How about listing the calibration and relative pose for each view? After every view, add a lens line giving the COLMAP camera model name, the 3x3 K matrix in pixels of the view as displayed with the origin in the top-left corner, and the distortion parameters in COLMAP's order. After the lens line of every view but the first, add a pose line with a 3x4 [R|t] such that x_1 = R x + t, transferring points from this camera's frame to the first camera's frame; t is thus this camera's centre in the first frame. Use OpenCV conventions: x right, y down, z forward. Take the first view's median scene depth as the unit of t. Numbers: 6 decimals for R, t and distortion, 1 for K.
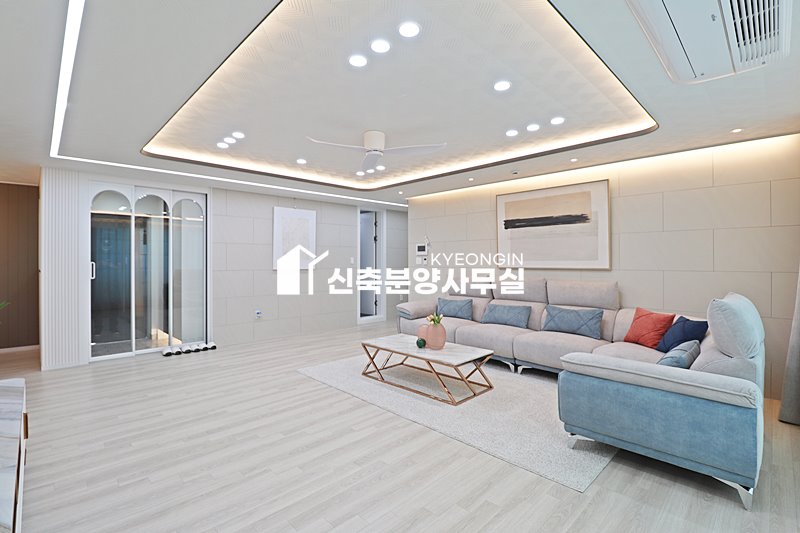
lens RADIAL K [[373.8, 0, 397.9], [0, 373.8, 259.2], [0, 0, 1]] dist [0.000041, -0.014478]
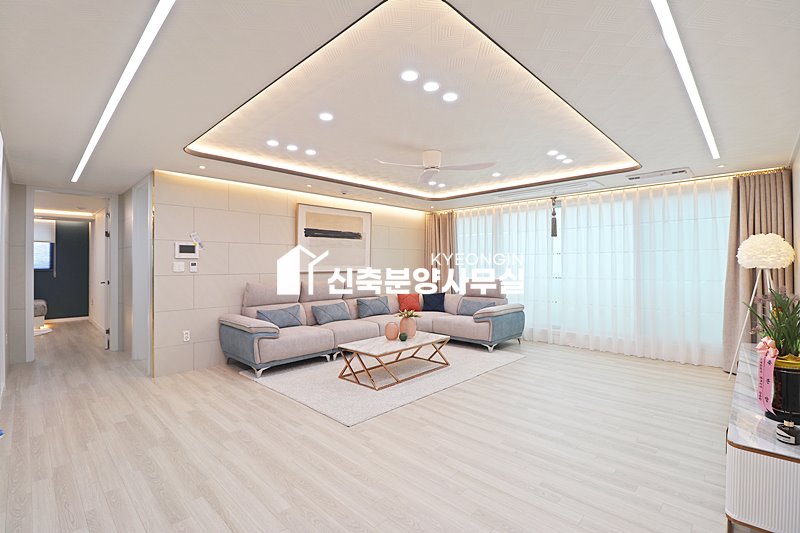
lens RADIAL K [[367.9, 0, 397.6], [0, 367.9, 259.4], [0, 0, 1]] dist [-0.001858, -0.013533]
pose [[-0.027785, 0.015090, 0.999500, -1.076121], [0.000819, 0.999886, -0.015073, 0.002373], [-0.999614, 0.000400, -0.027794, 1.046919]]
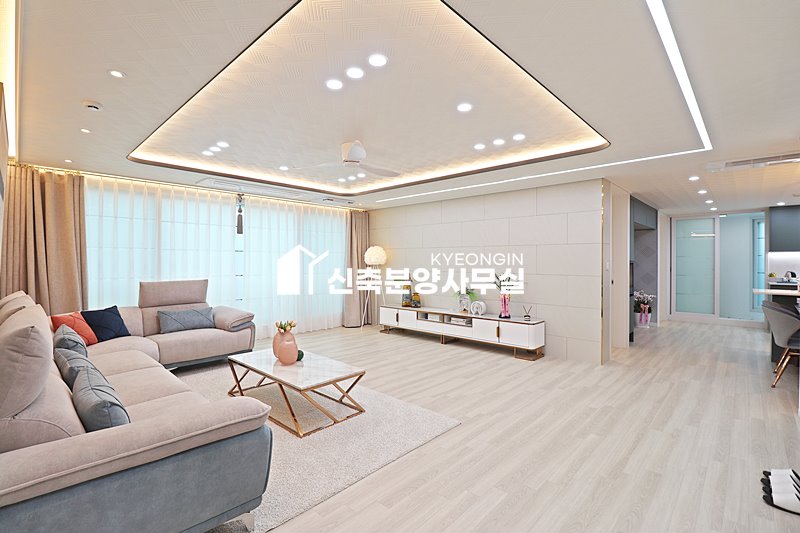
lens RADIAL K [[367.9, 0, 397.6], [0, 367.9, 259.4], [0, 0, 1]] dist [-0.001858, -0.013533]
pose [[-0.999285, -0.001265, -0.037787, -0.145136], [-0.001072, 0.999986, -0.005143, -0.003617], [0.037793, -0.005099, -0.999273, 1.896262]]
